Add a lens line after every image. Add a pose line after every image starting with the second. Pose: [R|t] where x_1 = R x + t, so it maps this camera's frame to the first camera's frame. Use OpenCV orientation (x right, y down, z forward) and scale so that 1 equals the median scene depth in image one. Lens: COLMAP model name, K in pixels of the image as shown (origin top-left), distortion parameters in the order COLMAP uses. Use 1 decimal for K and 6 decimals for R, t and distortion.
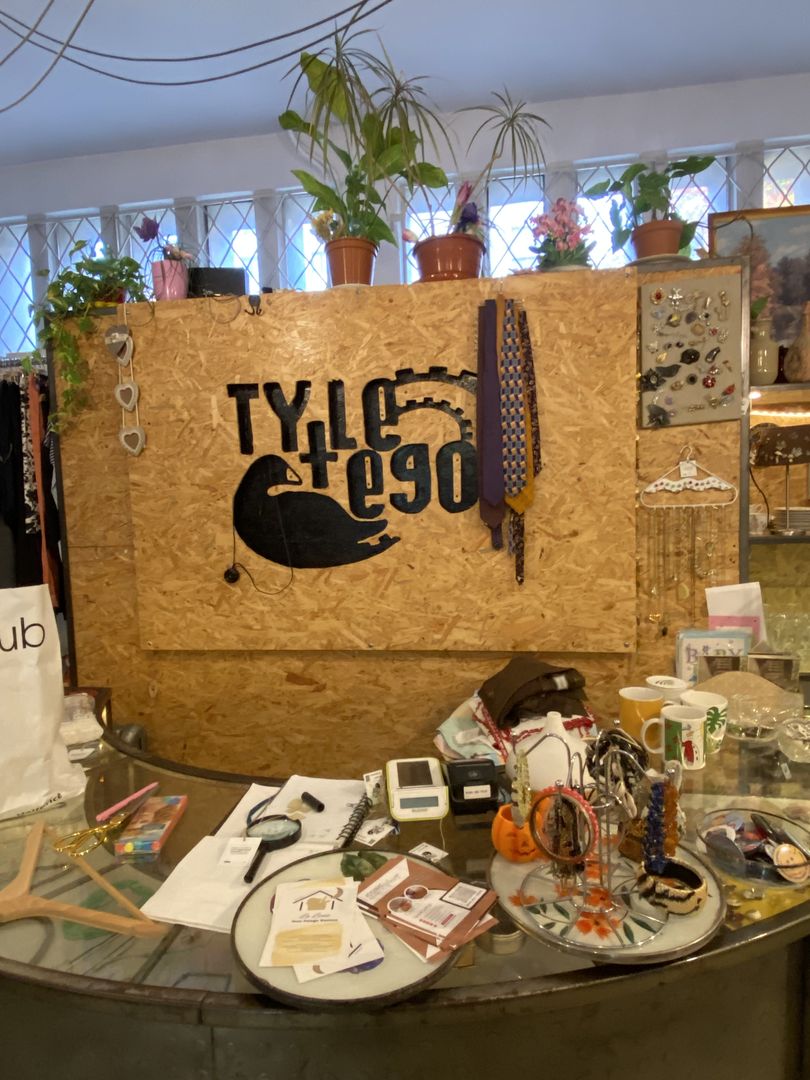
lens RADIAL K [[666.5, 0, 406.3], [0, 666.5, 539.1], [0, 0, 1]] dist [-0.003335, -0.006221]
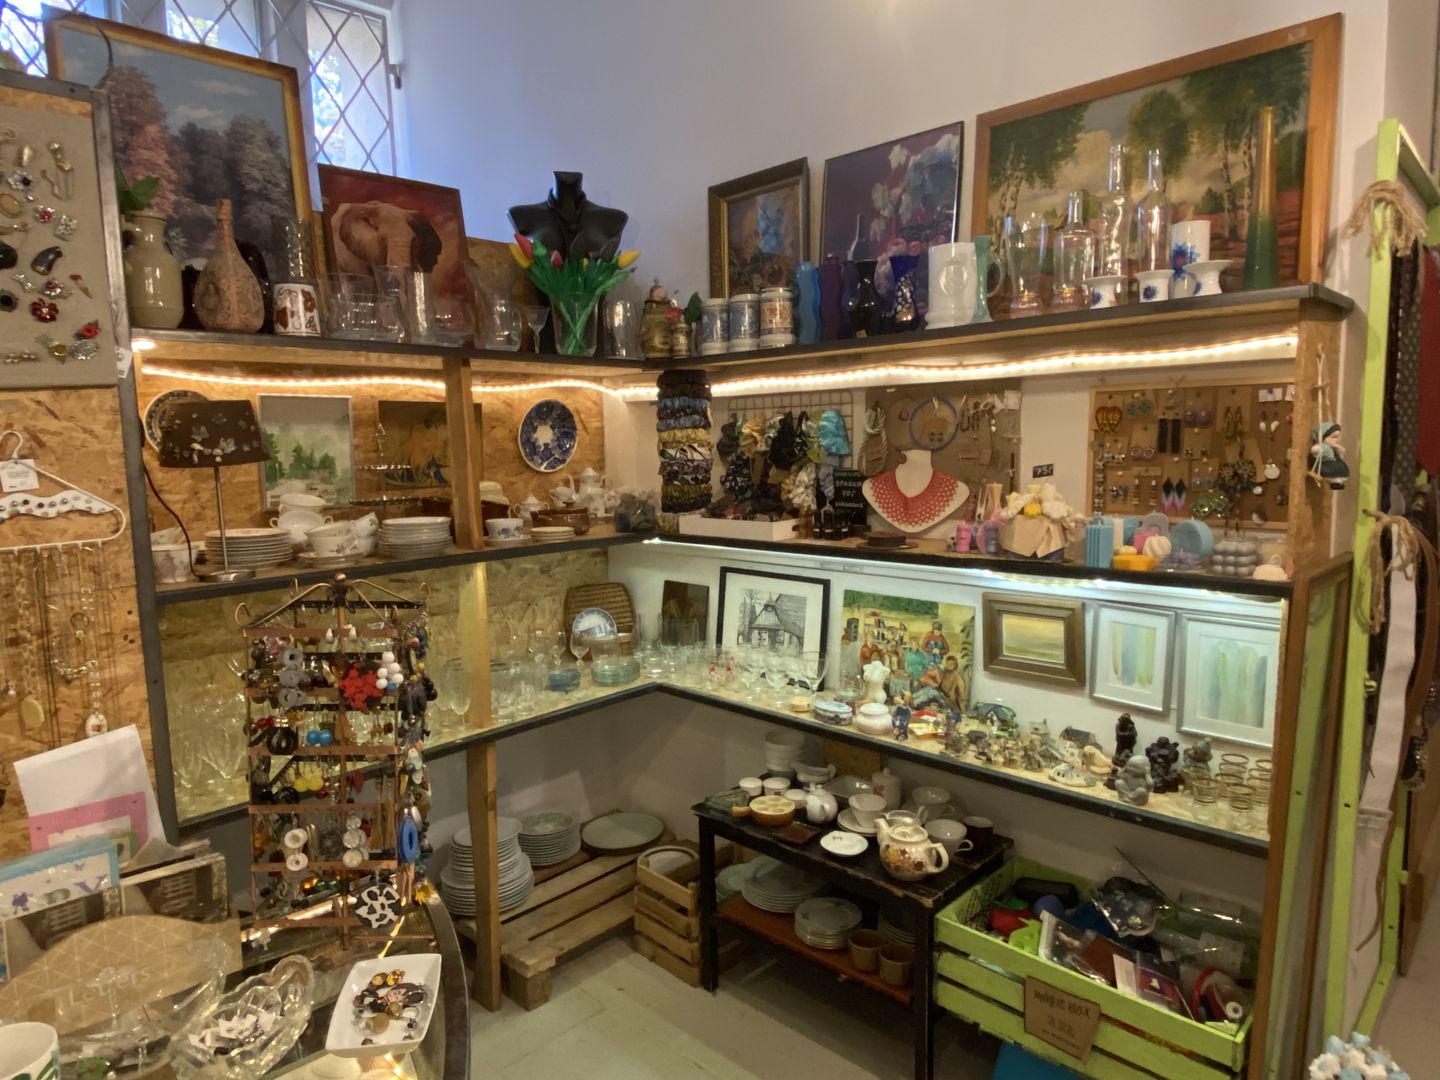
lens RADIAL K [[888.6, 0, 718.7], [0, 888.6, 542.2], [0, 0, 1]] dist [-0.003335, -0.006221]
pose [[0.556752, -0.080708, 0.826748, 0.157284], [0.070892, 0.996254, 0.049515, -0.050321], [-0.827648, 0.031042, 0.560388, 0.171879]]
